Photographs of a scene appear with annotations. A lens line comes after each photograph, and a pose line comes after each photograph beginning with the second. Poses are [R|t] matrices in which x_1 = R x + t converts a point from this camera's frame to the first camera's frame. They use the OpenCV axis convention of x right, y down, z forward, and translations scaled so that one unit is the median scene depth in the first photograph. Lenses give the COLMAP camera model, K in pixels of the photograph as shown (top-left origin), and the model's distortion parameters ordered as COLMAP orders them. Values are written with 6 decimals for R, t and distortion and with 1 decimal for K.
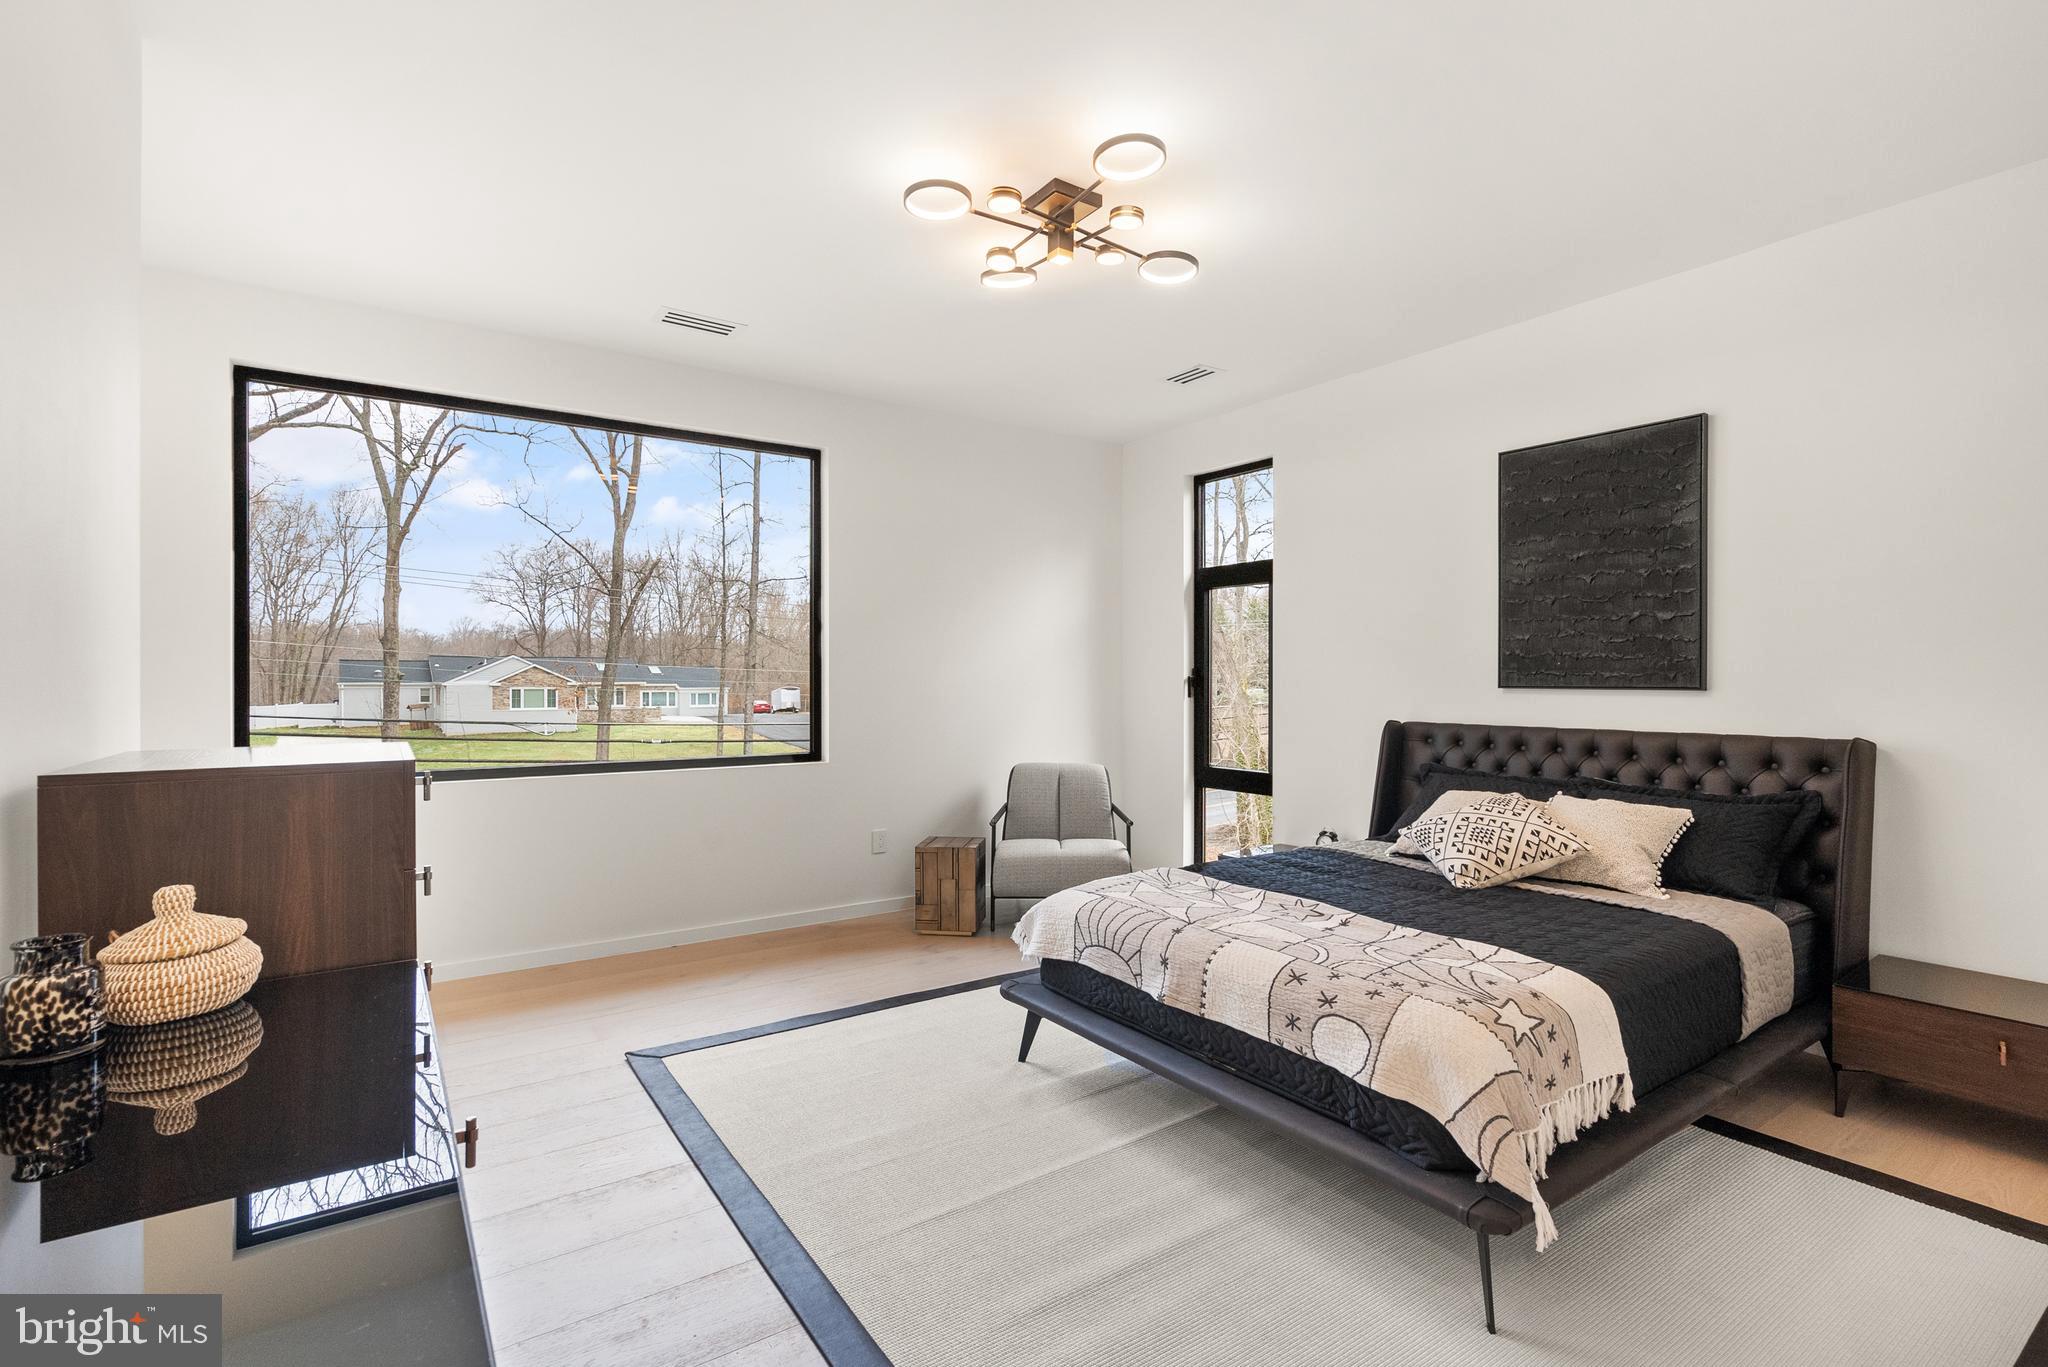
lens RADIAL K [[958.2, 0, 1018.6], [0, 958.2, 694.4], [0, 0, 1]] dist [0.001300, 0.001768]
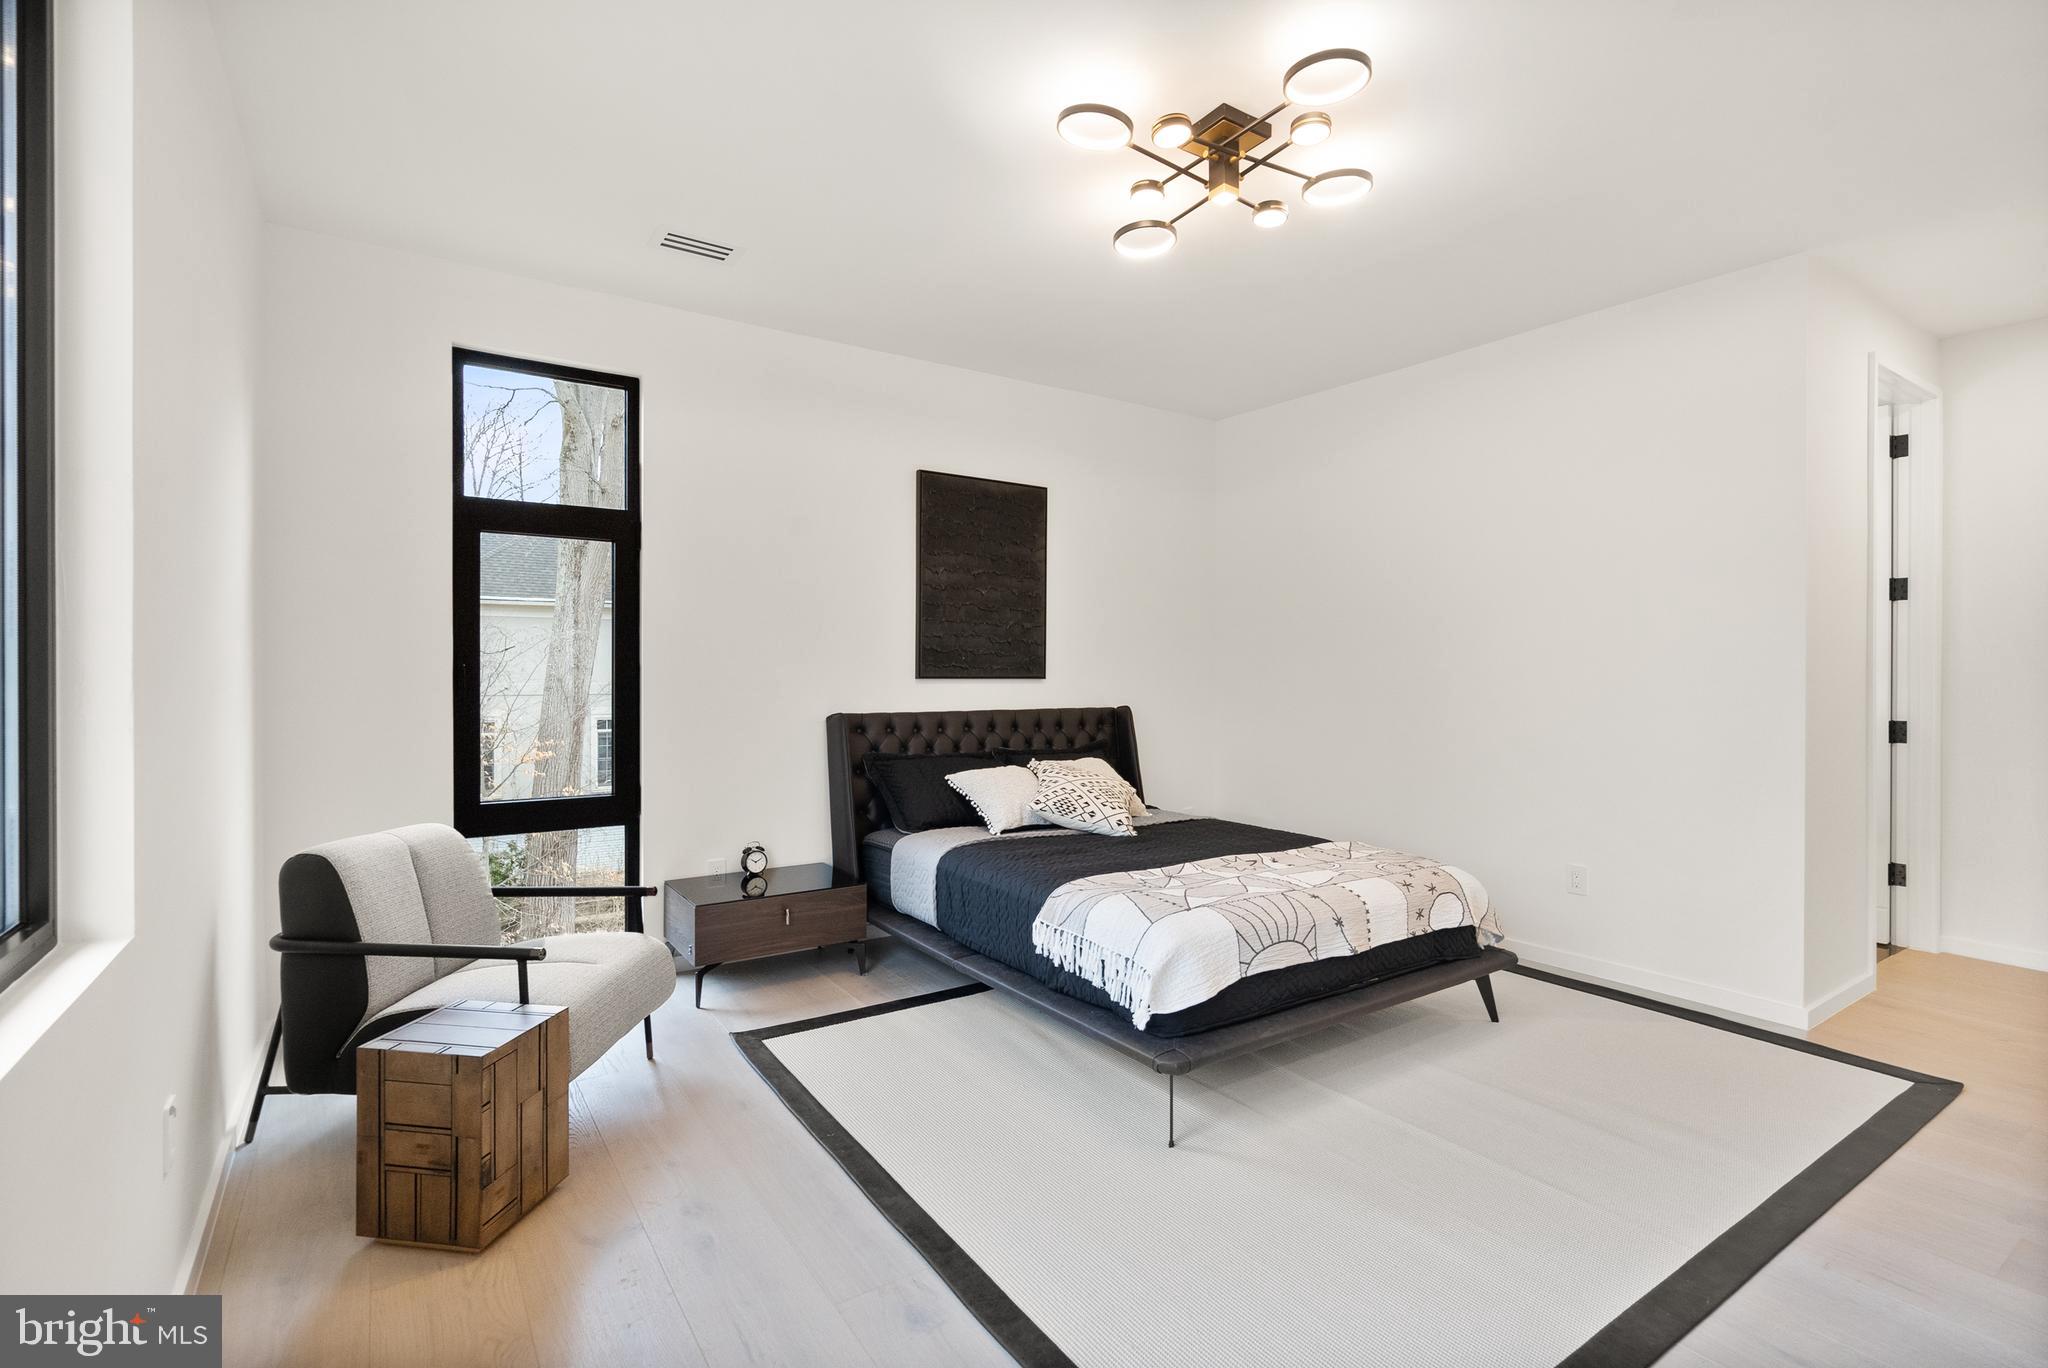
lens RADIAL K [[958.2, 0, 1018.6], [0, 958.2, 694.9], [0, 0, 1]] dist [0.001300, 0.001768]
pose [[0.004990, -0.028362, 0.999585, -0.708727], [0.012750, 0.999518, 0.028297, -0.020205], [-0.999906, 0.012604, 0.005349, 0.990655]]
